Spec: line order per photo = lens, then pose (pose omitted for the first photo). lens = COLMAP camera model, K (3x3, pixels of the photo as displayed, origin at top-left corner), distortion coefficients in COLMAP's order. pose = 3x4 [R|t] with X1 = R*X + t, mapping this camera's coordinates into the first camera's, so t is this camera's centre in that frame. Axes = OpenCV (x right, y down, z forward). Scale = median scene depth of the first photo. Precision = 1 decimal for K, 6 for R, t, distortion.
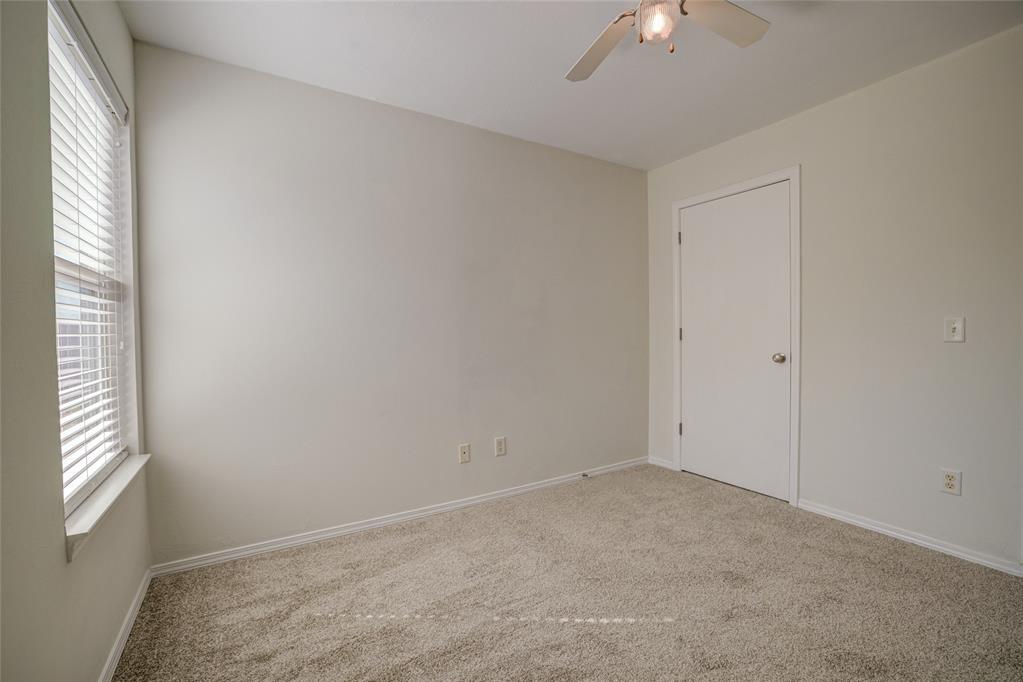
lens RADIAL K [[438.0, 0, 519.2], [0, 438.0, 335.6], [0, 0, 1]] dist [-0.036959, 0.010794]
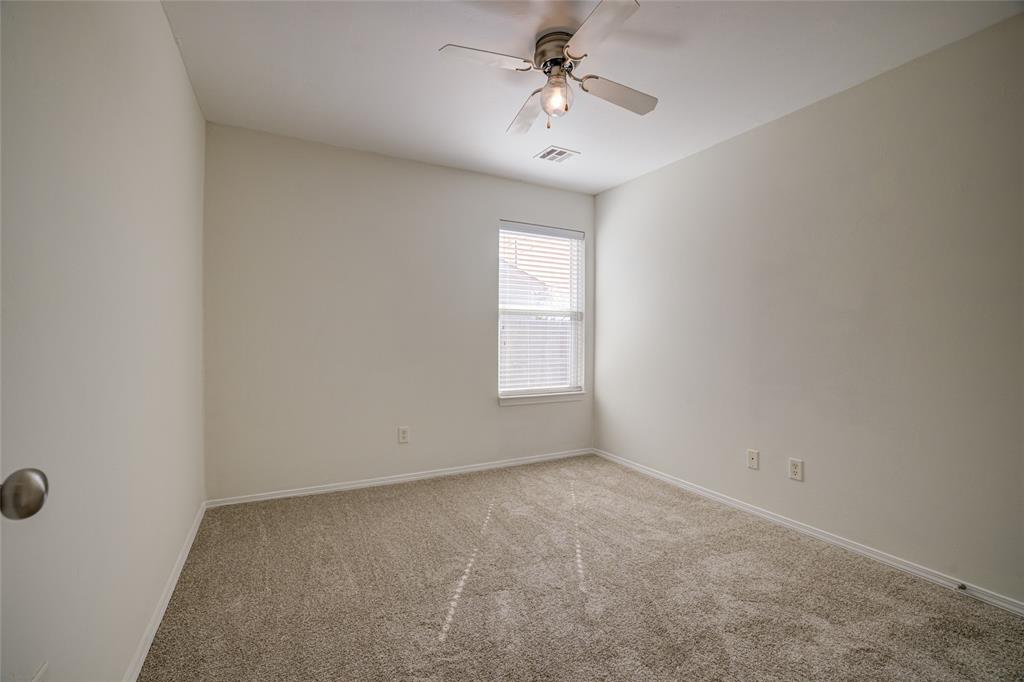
lens RADIAL K [[438.4, 0, 516.3], [0, 438.4, 336.4], [0, 0, 1]] dist [-0.036959, 0.010794]
pose [[-0.062820, 0.009394, -0.997981, 1.173349], [-0.006054, 0.999934, 0.009794, -0.021540], [0.998007, 0.006657, -0.062759, 0.690201]]
